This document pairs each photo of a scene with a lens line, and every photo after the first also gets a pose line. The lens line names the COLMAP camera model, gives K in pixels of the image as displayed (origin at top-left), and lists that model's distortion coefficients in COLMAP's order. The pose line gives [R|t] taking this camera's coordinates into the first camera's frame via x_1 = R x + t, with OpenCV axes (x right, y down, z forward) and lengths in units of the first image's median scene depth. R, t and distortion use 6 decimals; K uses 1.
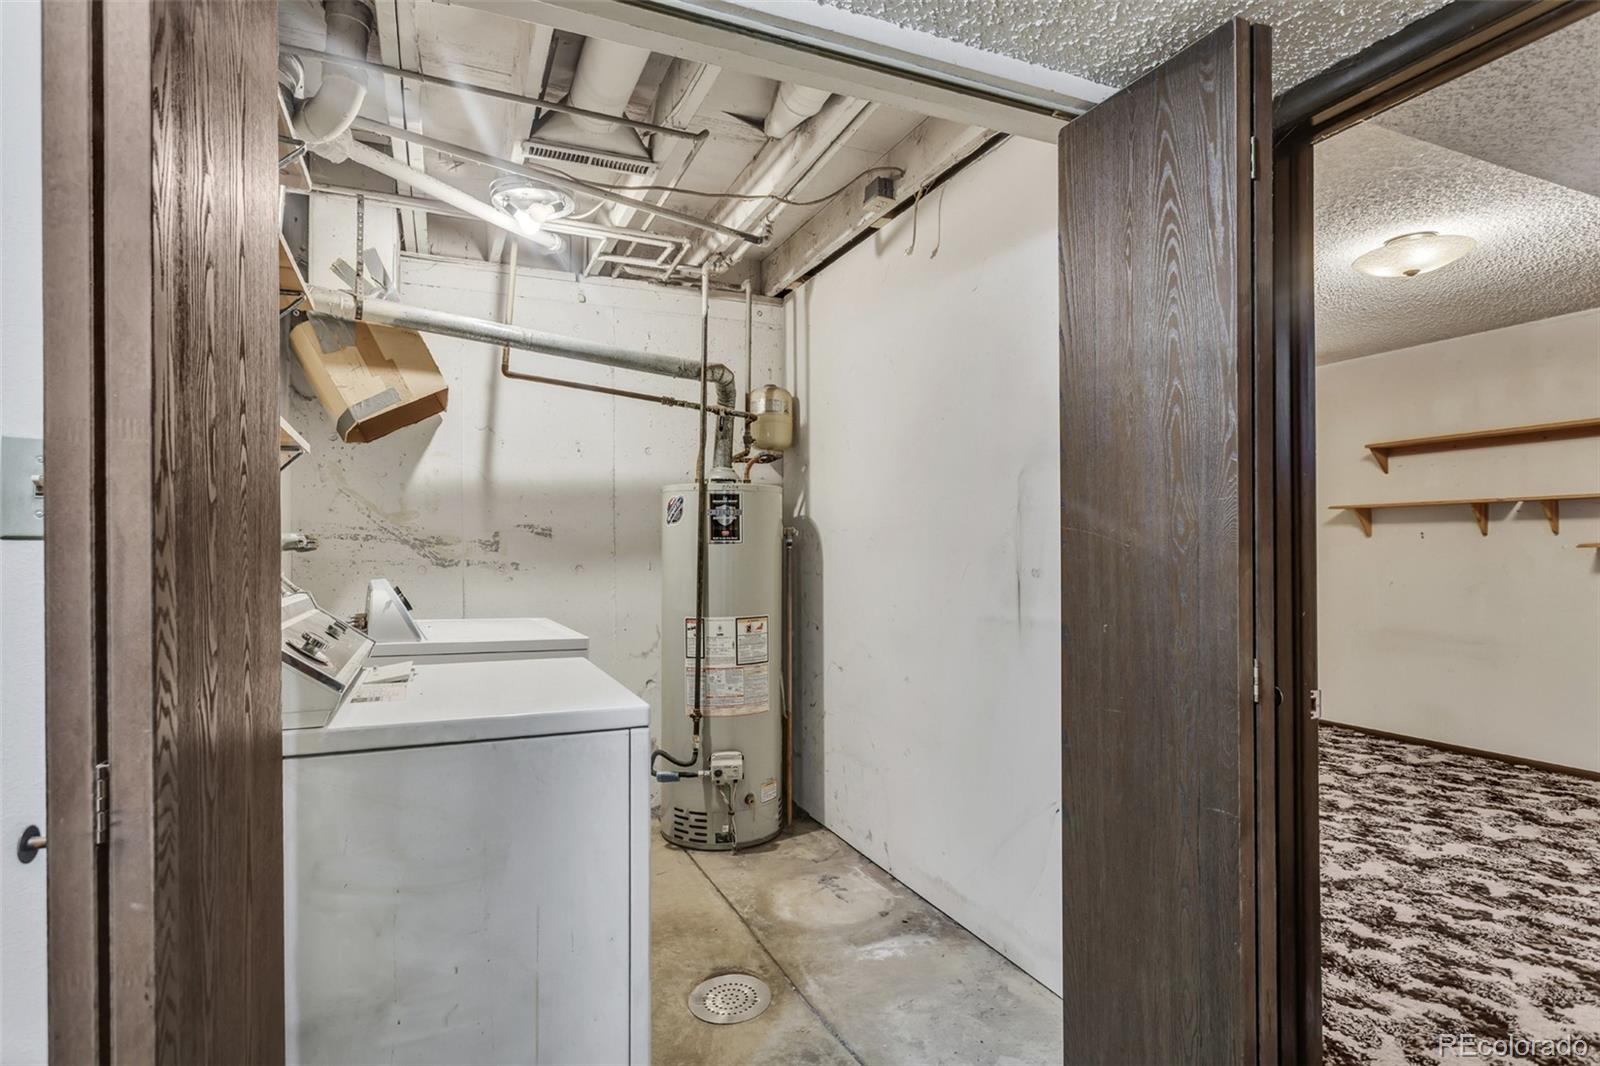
lens RADIAL K [[791.6, 0, 829.8], [0, 791.6, 540.9], [0, 0, 1]] dist [0.002085, 0.001601]
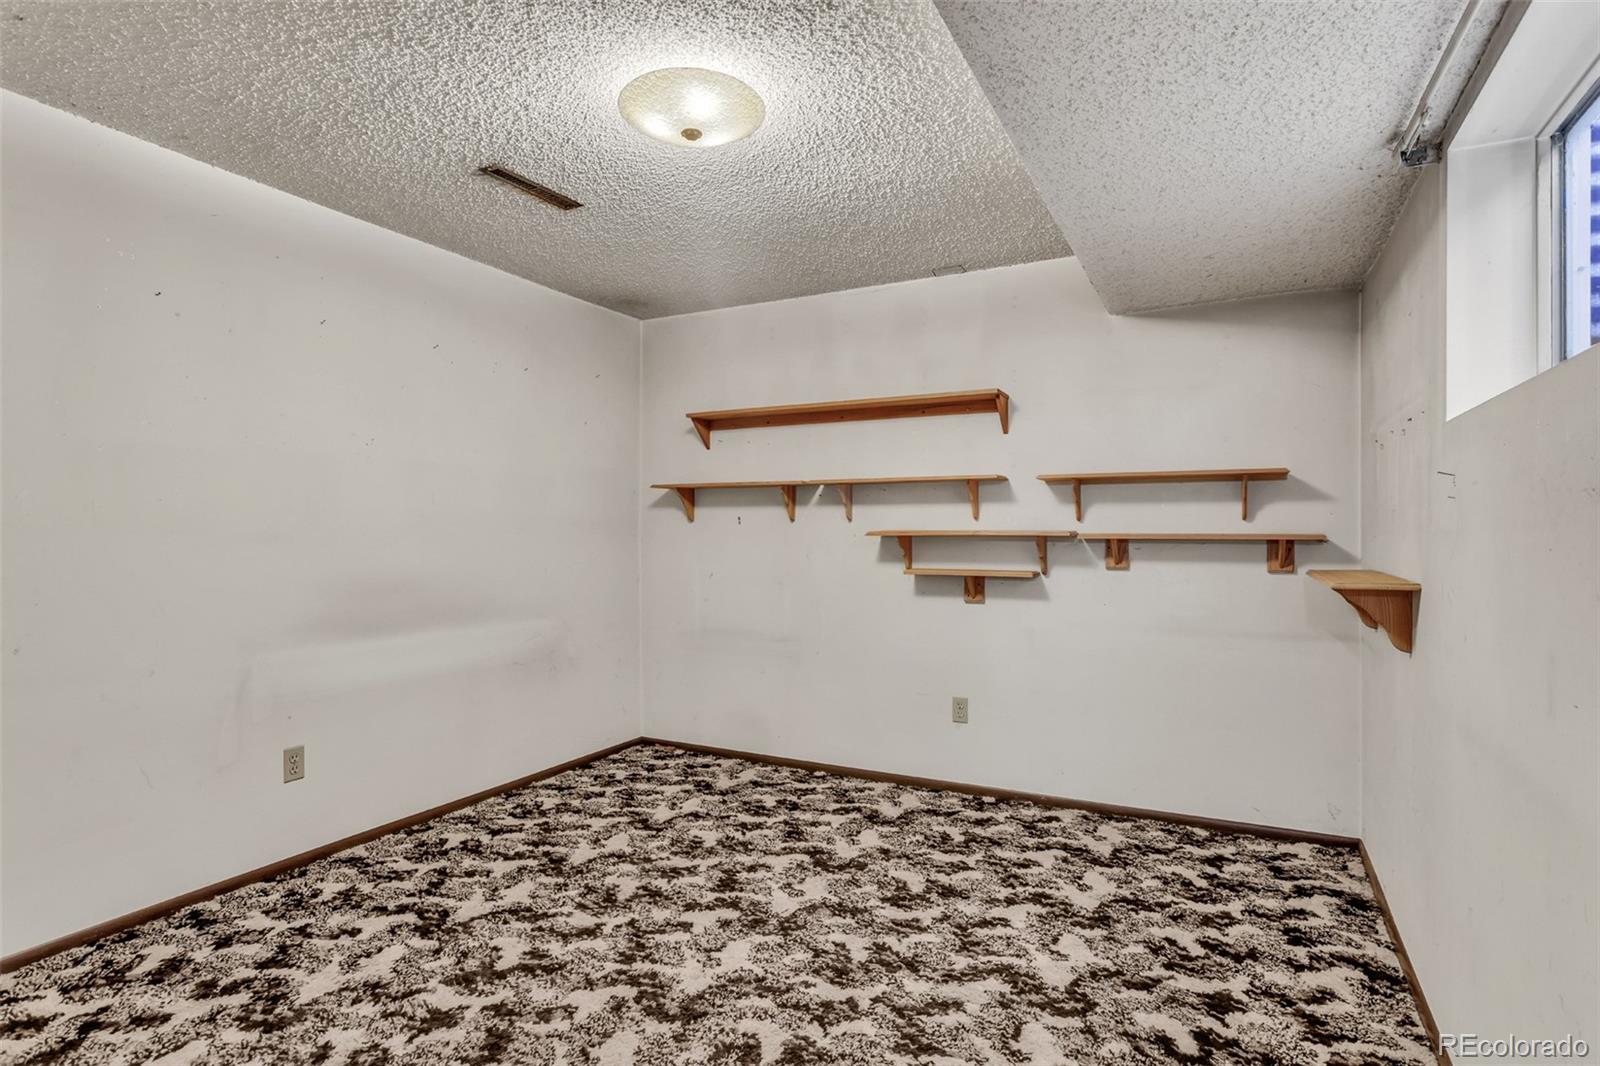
lens RADIAL K [[791.6, 0, 800.2], [0, 791.6, 531.2], [0, 0, 1]] dist [0.002085, 0.001601]
pose [[0.785216, 0.005692, 0.619196, 0.326416], [-0.010389, 0.999938, 0.003983, 0.000670], [-0.619135, -0.009560, 0.785227, 0.340439]]
